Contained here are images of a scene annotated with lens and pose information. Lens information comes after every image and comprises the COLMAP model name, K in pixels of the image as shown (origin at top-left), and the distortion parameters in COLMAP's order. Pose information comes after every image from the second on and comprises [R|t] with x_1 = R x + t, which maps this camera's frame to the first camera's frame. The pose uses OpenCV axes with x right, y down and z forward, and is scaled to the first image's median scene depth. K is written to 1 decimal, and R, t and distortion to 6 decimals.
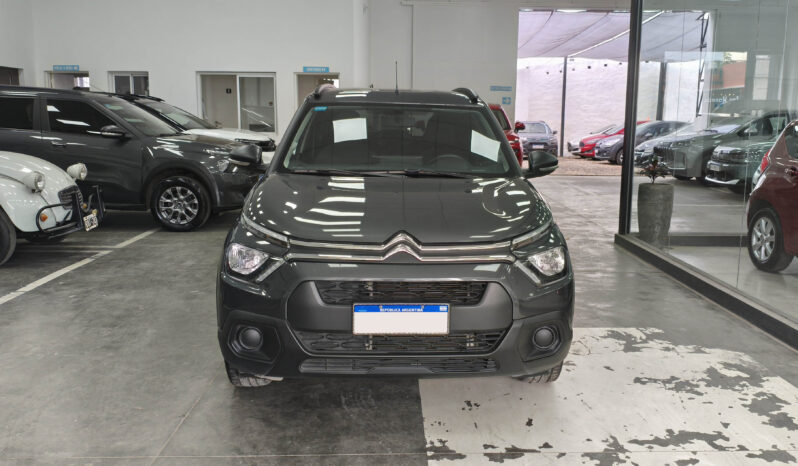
lens RADIAL K [[685.3, 0, 437.8], [0, 685.3, 229.2], [0, 0, 1]] dist [0.077730, -0.184090]
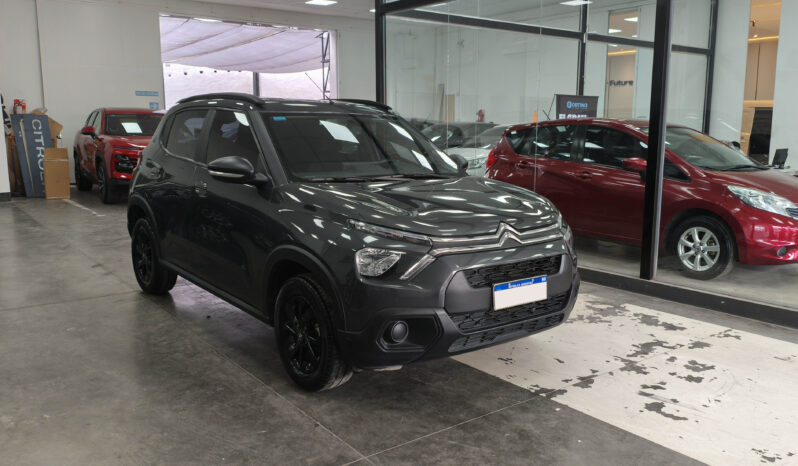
lens RADIAL K [[662.4, 0, 399.0], [0, 662.4, 233.0], [0, 0, 1]] dist [0.028889, -0.005454]
pose [[0.823922, -0.096675, 0.558397, -0.746225], [0.094039, 0.995004, 0.033508, -0.029376], [-0.558847, 0.024904, 0.828897, 0.113225]]
